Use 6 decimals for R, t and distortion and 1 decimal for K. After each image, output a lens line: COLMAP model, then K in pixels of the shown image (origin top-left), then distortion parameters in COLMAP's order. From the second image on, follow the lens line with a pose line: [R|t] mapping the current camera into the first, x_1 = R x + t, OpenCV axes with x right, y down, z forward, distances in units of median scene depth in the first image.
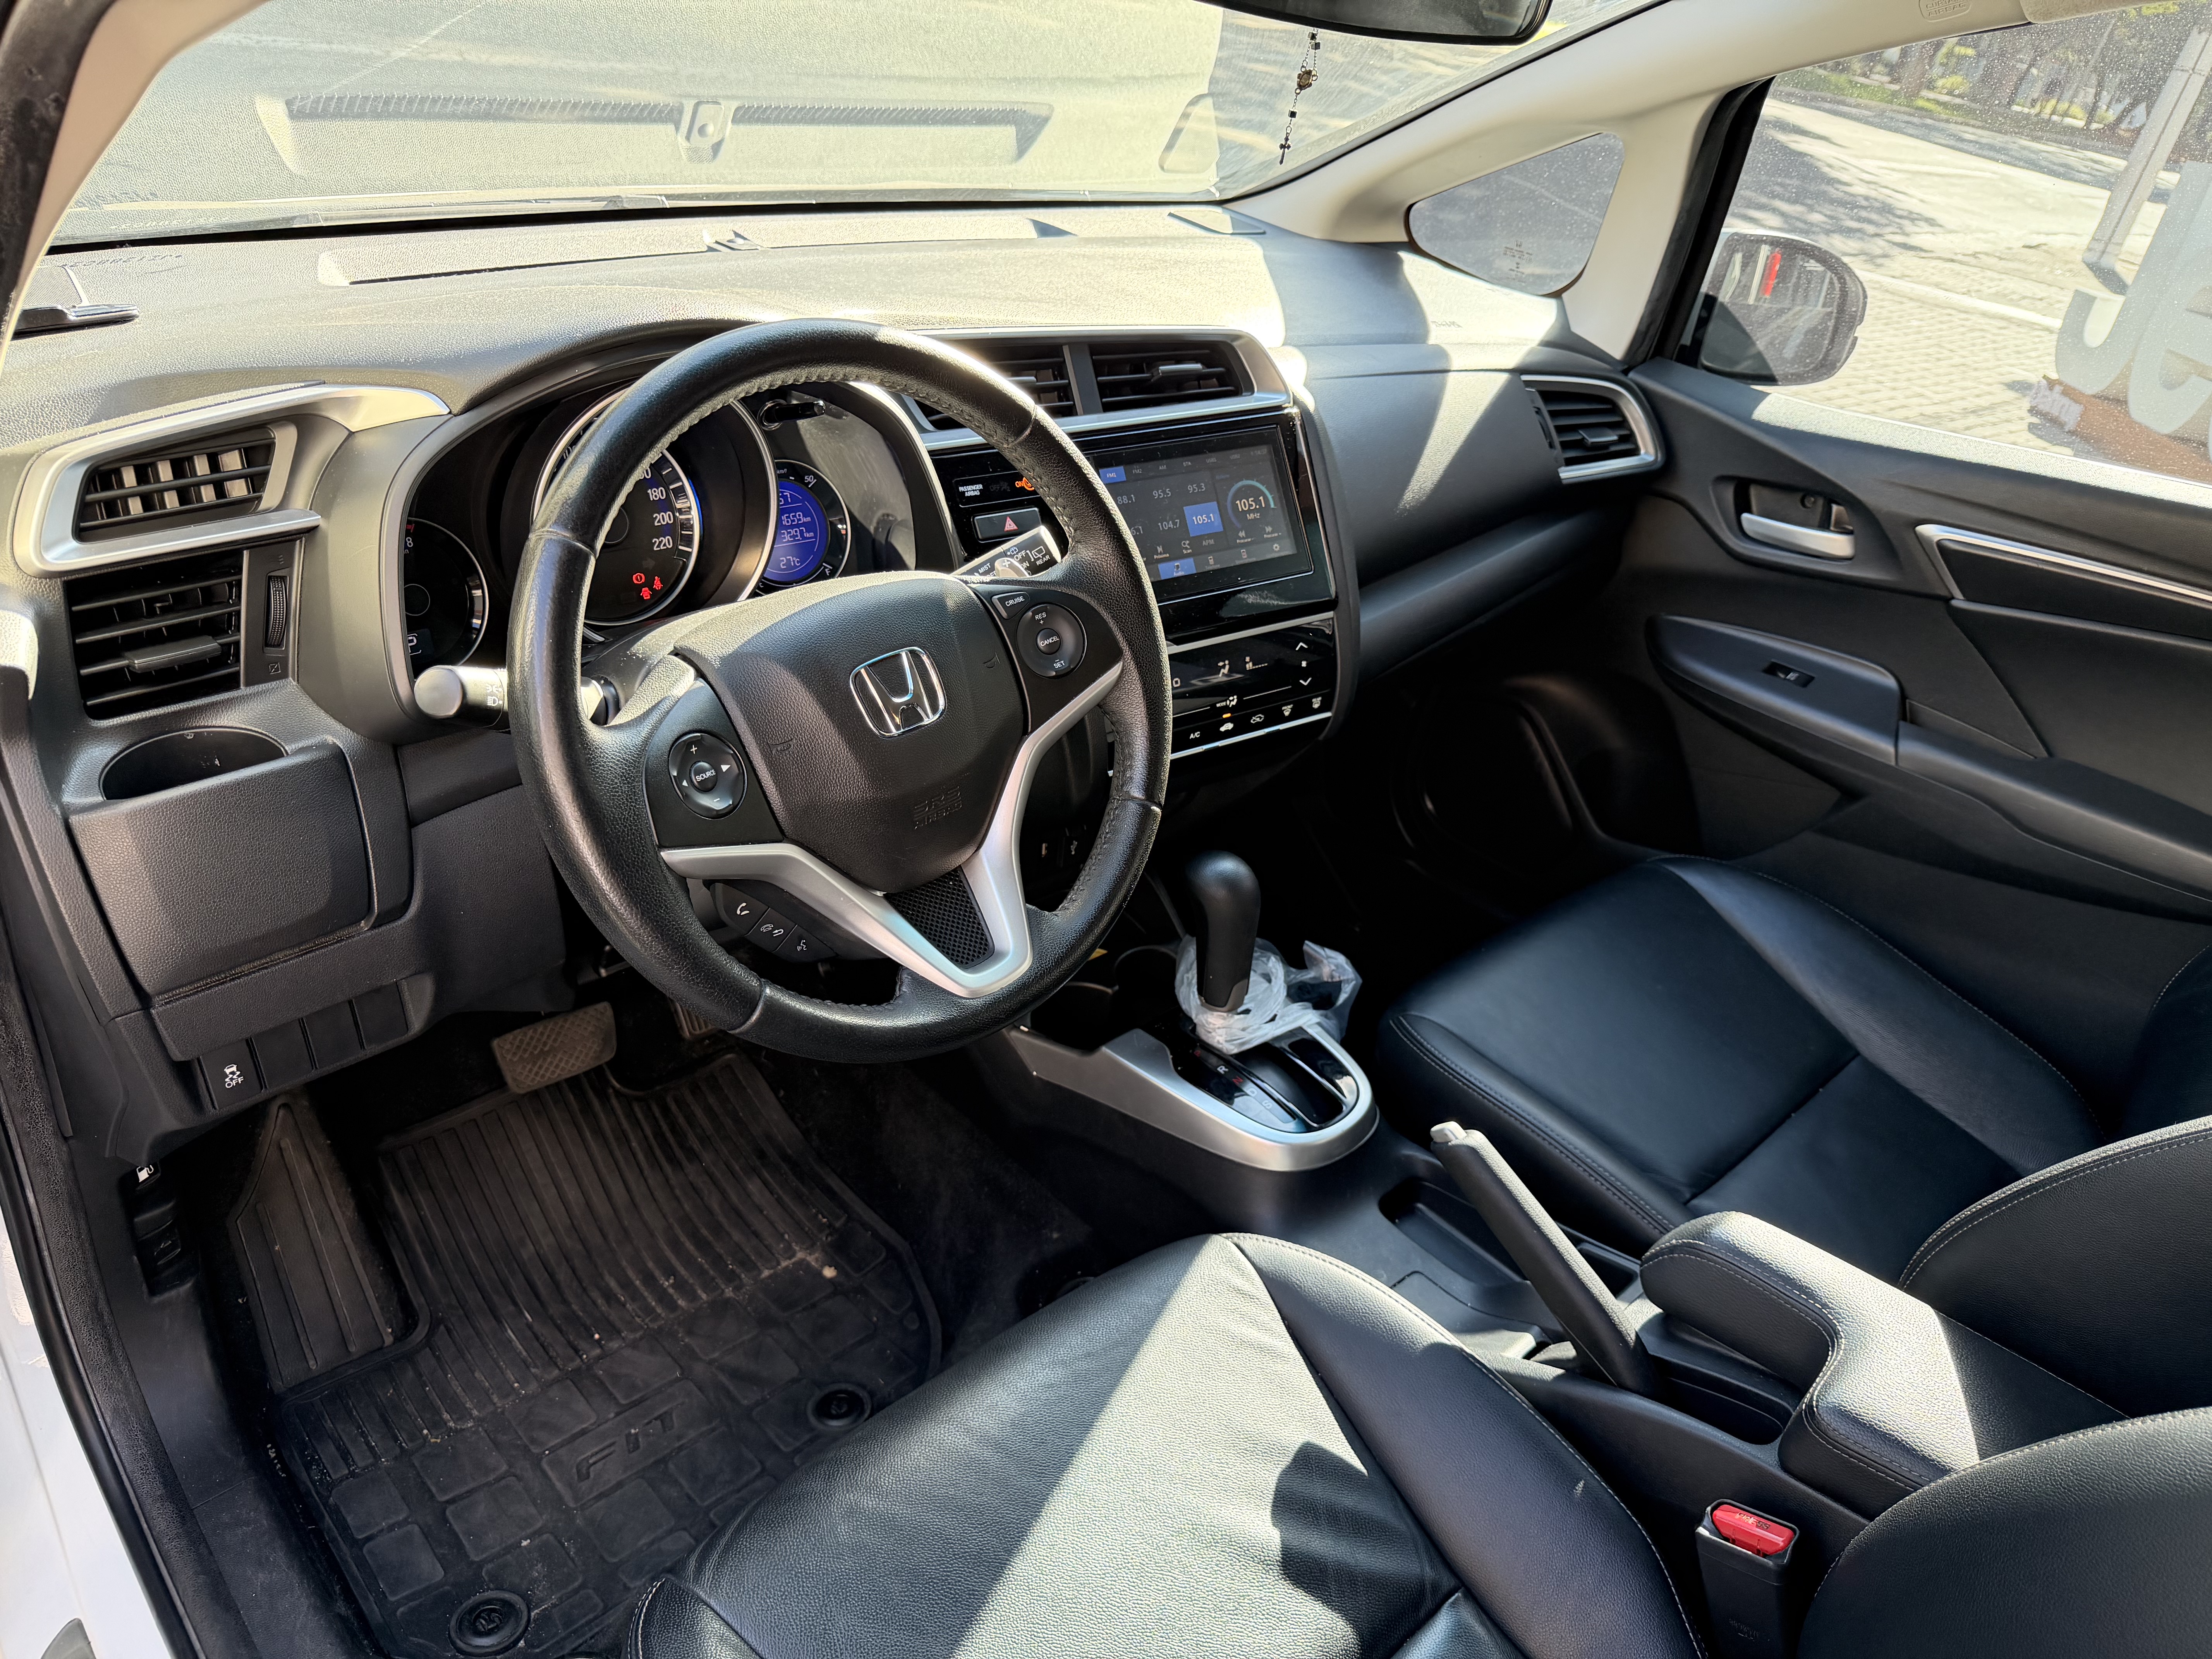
lens RADIAL K [[1595.6, 0, 1106.0], [0, 1595.6, 829.5], [0, 0, 1]] dist [0.109484, -0.157983]
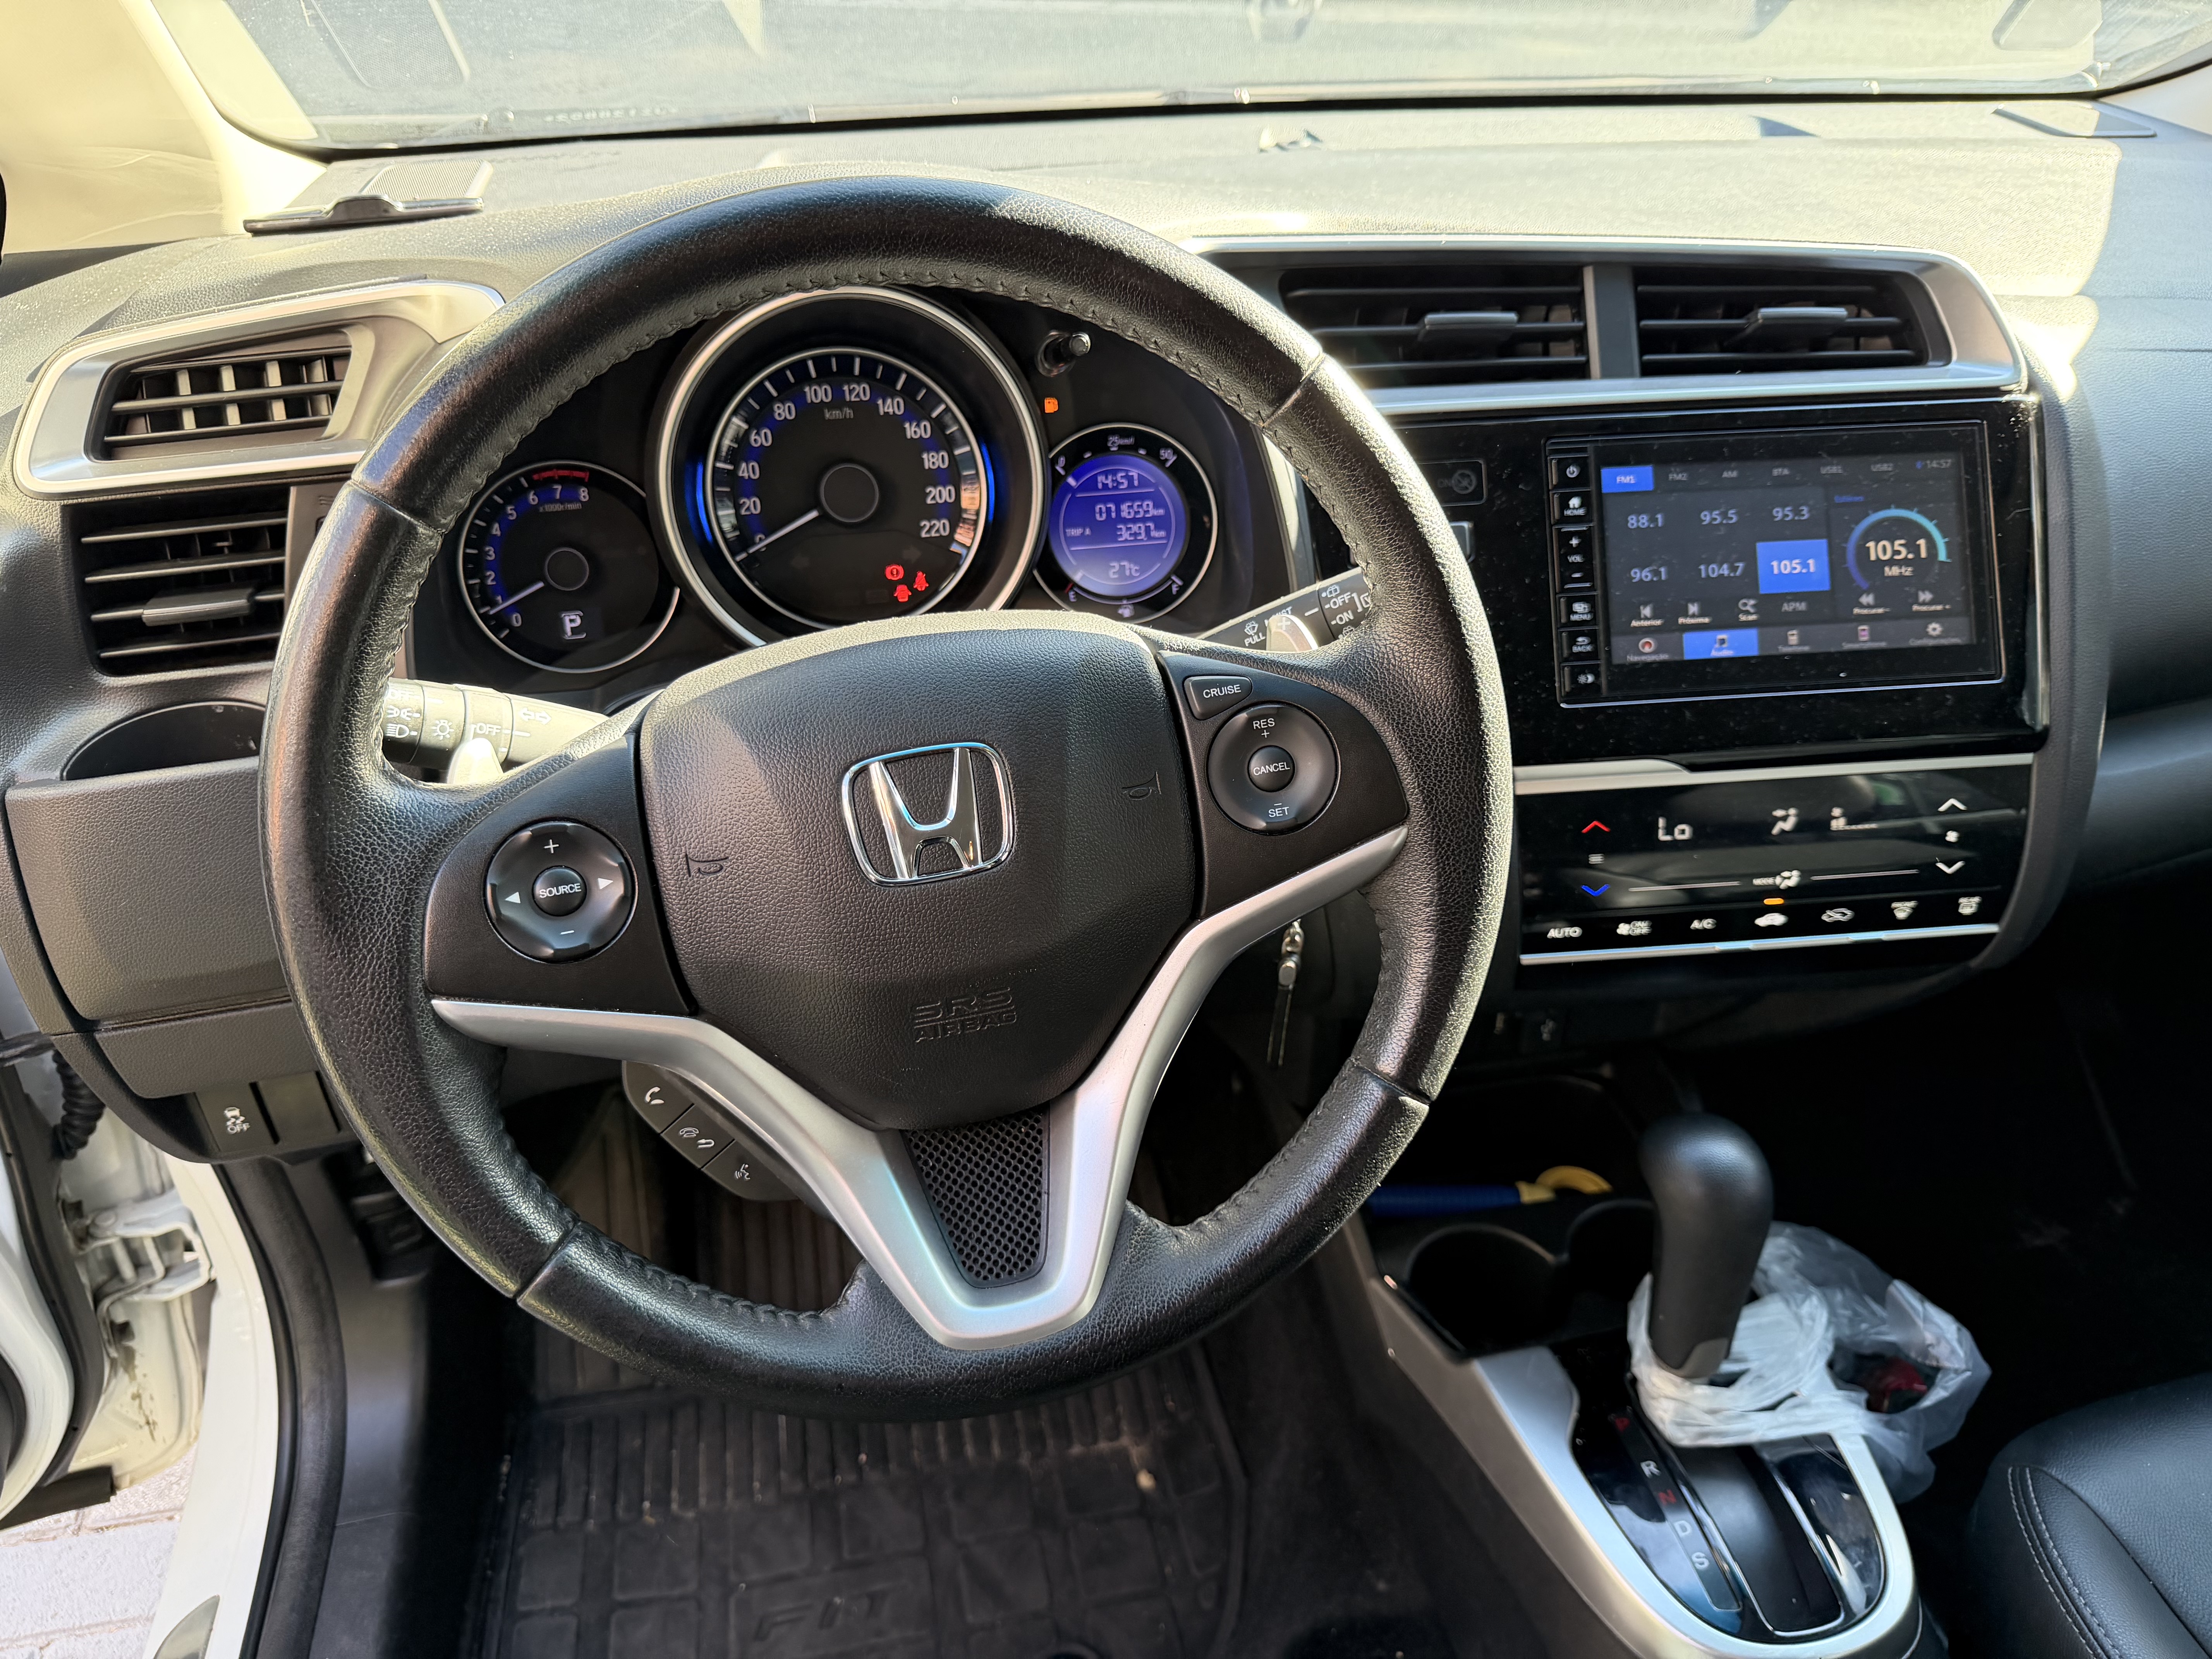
lens RADIAL K [[1595.2, 0, 1095.3], [0, 1595.2, 828.5], [0, 0, 1]] dist [-0.010695, -0.007911]
pose [[0.852039, 0.187975, -0.488565, 0.141844], [-0.181176, 0.981515, 0.061673, -0.087087], [0.491126, 0.035968, 0.870345, 0.361790]]
